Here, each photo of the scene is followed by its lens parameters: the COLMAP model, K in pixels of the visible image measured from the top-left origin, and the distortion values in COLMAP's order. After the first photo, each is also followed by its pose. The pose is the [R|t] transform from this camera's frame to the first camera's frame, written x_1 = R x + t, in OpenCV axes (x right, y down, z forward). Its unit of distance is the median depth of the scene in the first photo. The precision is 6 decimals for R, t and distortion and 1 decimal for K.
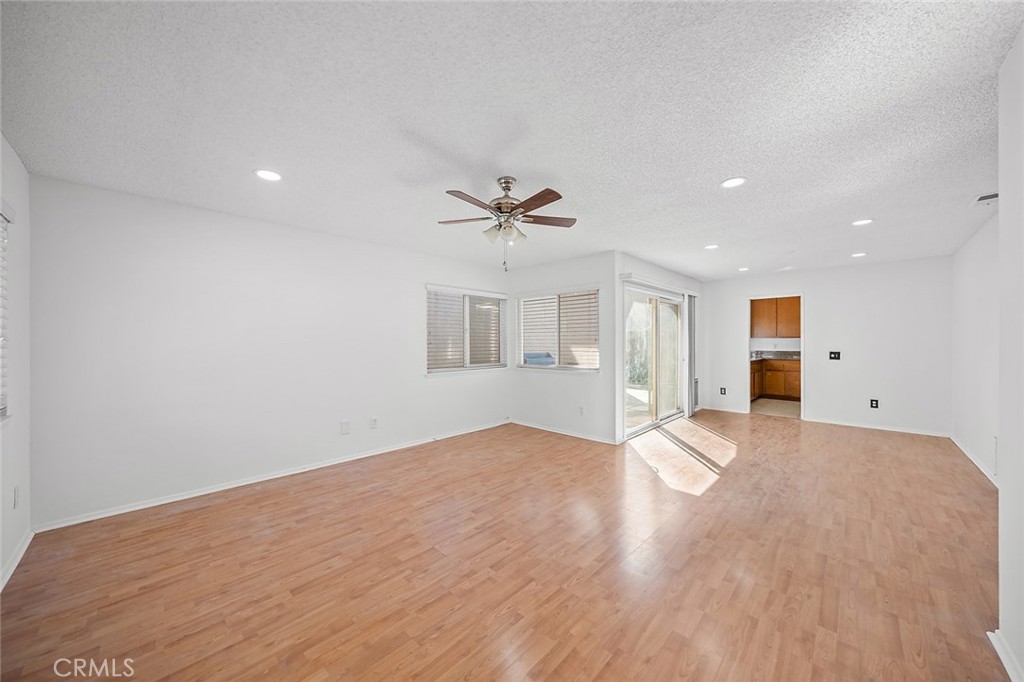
lens RADIAL K [[361.5, 0, 512.3], [0, 361.5, 342.9], [0, 0, 1]] dist [0.001588, 0.000164]
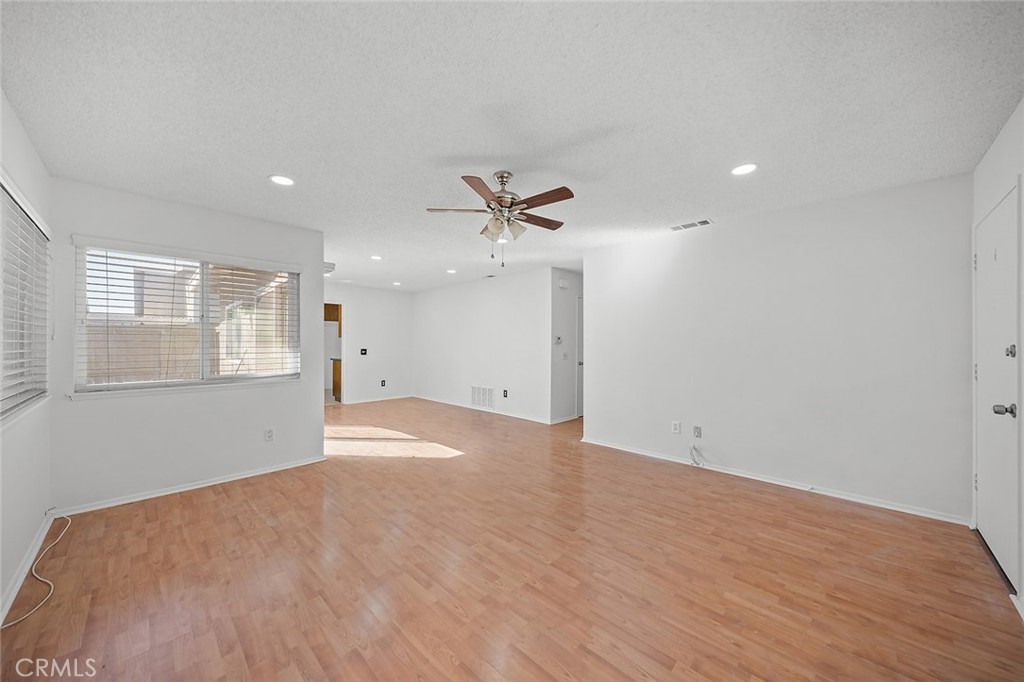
lens RADIAL K [[361.5, 0, 511.0], [0, 361.5, 341.8], [0, 0, 1]] dist [0.001588, 0.000164]
pose [[-0.001783, 0.005298, 0.999984, -1.009560], [0.000738, 0.999986, -0.005296, 0.011682], [-0.999998, 0.000729, -0.001787, 0.986170]]
